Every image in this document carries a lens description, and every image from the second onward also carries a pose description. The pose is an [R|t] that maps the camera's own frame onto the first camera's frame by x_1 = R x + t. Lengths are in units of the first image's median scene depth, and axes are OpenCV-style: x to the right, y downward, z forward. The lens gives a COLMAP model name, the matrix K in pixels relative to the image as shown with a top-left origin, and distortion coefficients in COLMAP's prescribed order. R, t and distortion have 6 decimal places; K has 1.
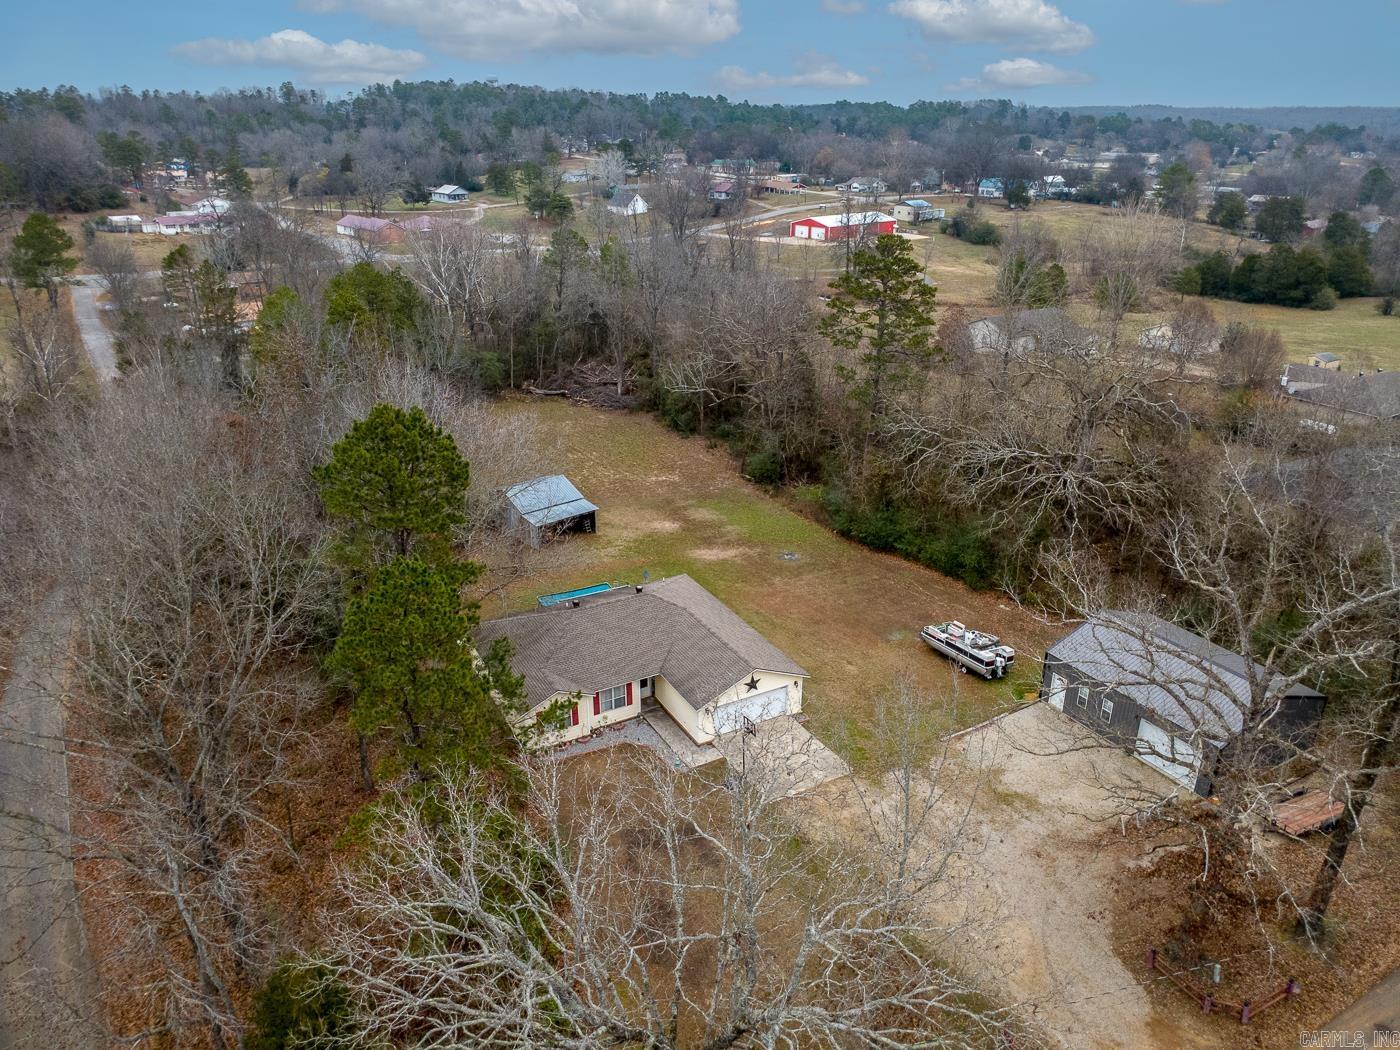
lens RADIAL K [[965.3, 0, 700.0], [0, 965.3, 525.0], [0, 0, 1]] dist [-0.002943, 0.004106]
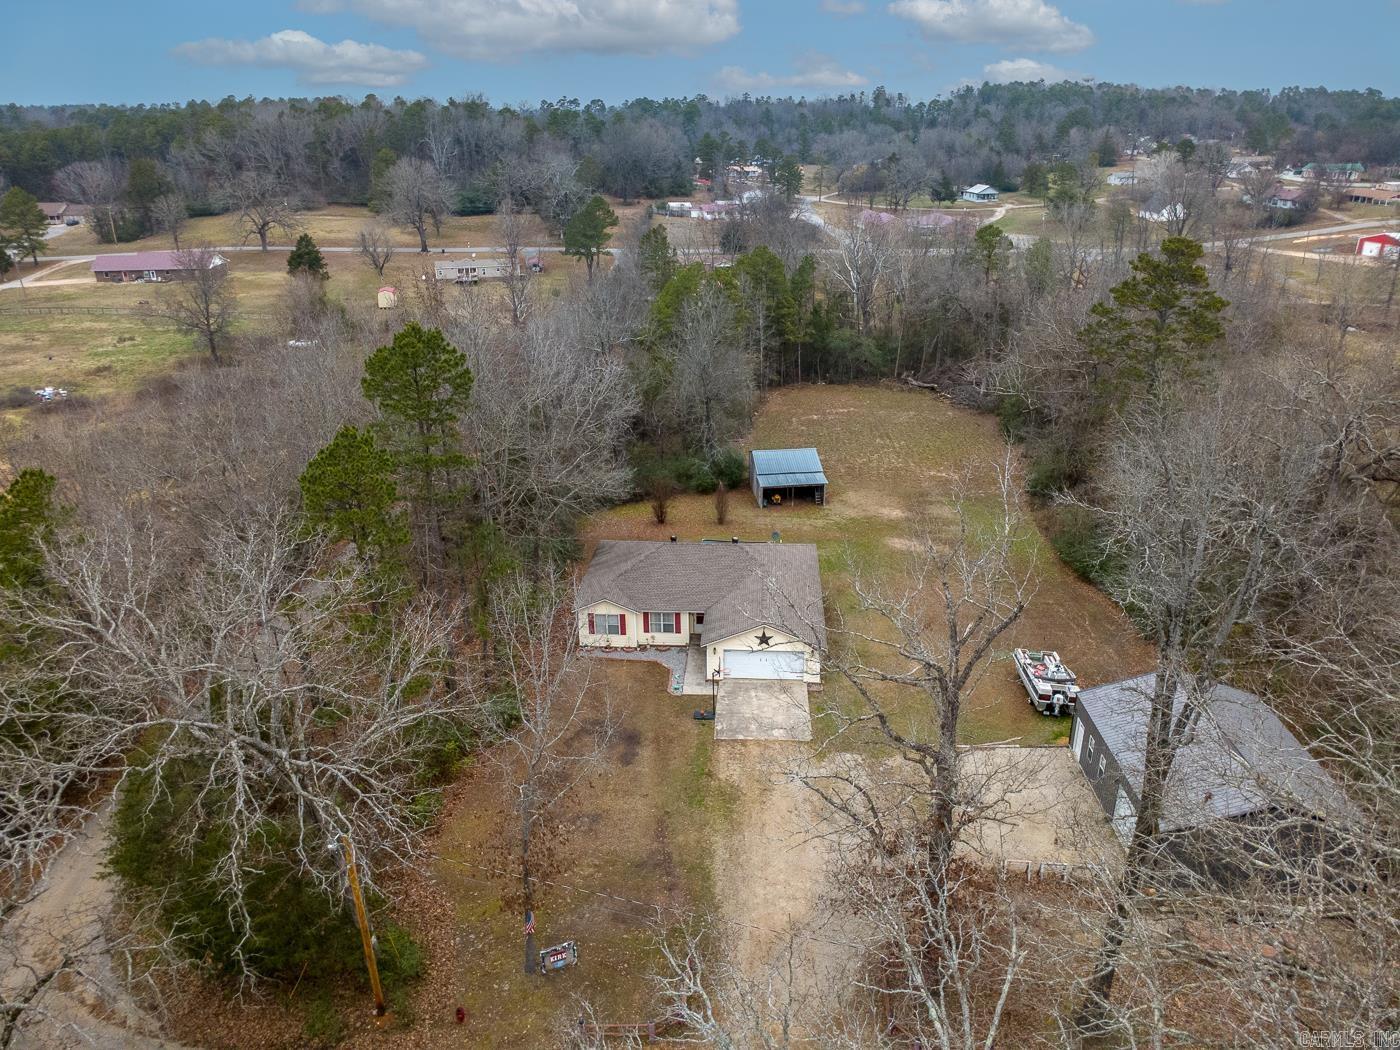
lens RADIAL K [[984.4, 0, 704.7], [0, 984.4, 491.6], [0, 0, 1]] dist [0.002501, 0.003247]
pose [[0.848062, 0.180581, -0.498178, 0.092422], [-0.199286, 0.979812, 0.015915, 0.000382], [0.490995, 0.085783, 0.866929, 0.003034]]
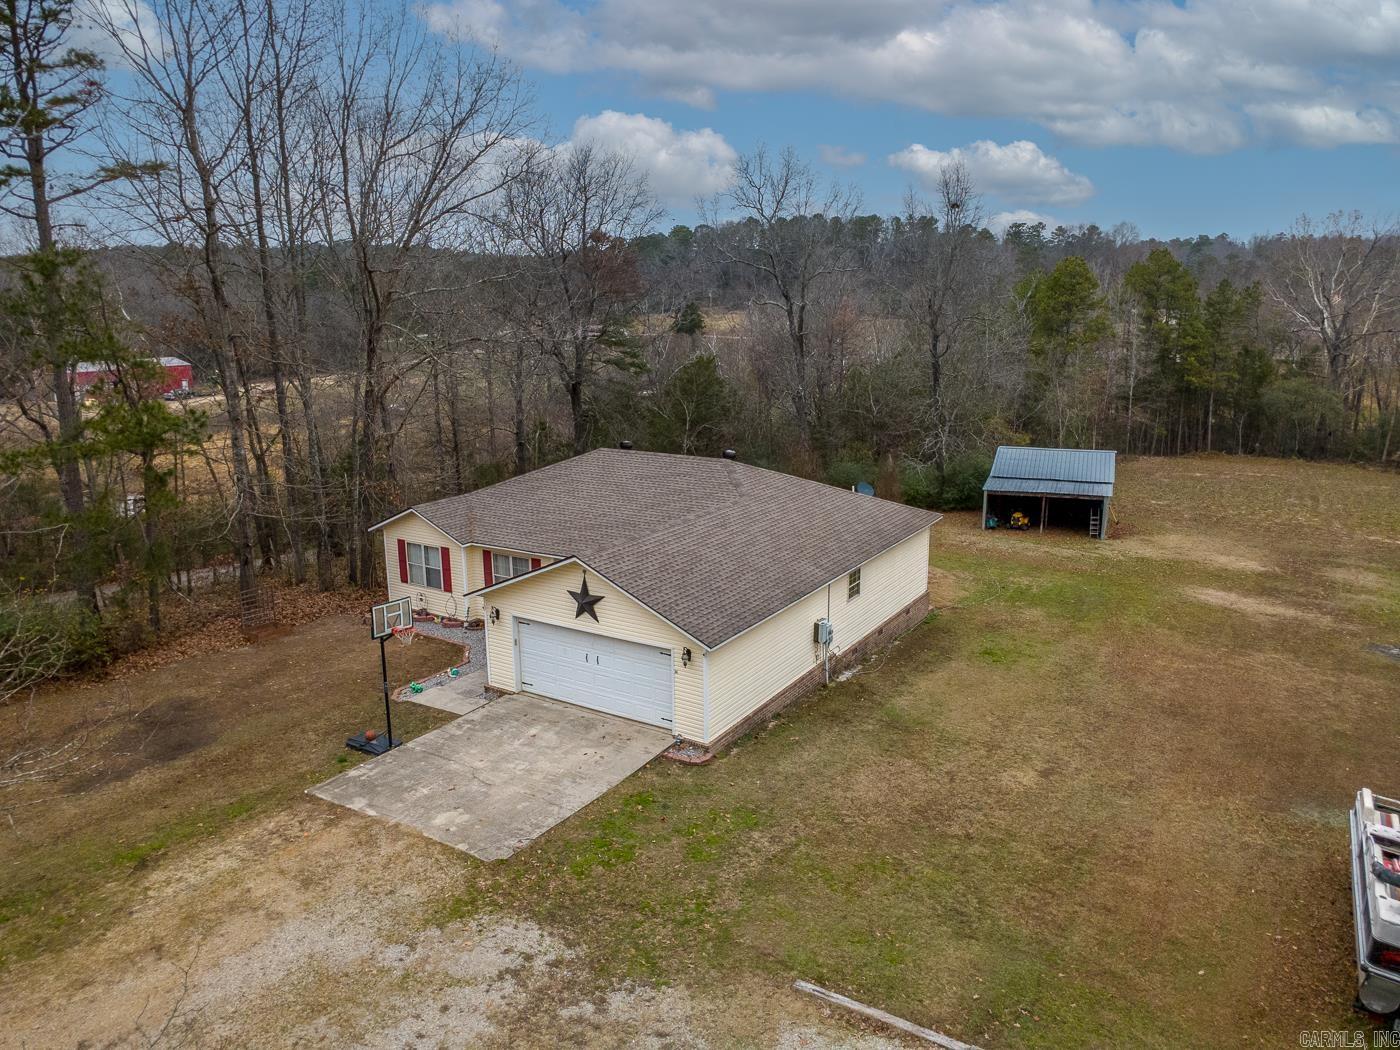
lens RADIAL K [[965.3, 0, 700.0], [0, 965.3, 525.0], [0, 0, 1]] dist [-0.002943, 0.004106]
pose [[0.491897, 0.186698, -0.850401, 0.078886], [-0.324968, 0.945522, 0.019611, 0.019744], [0.807734, 0.266706, 0.525770, 0.146865]]
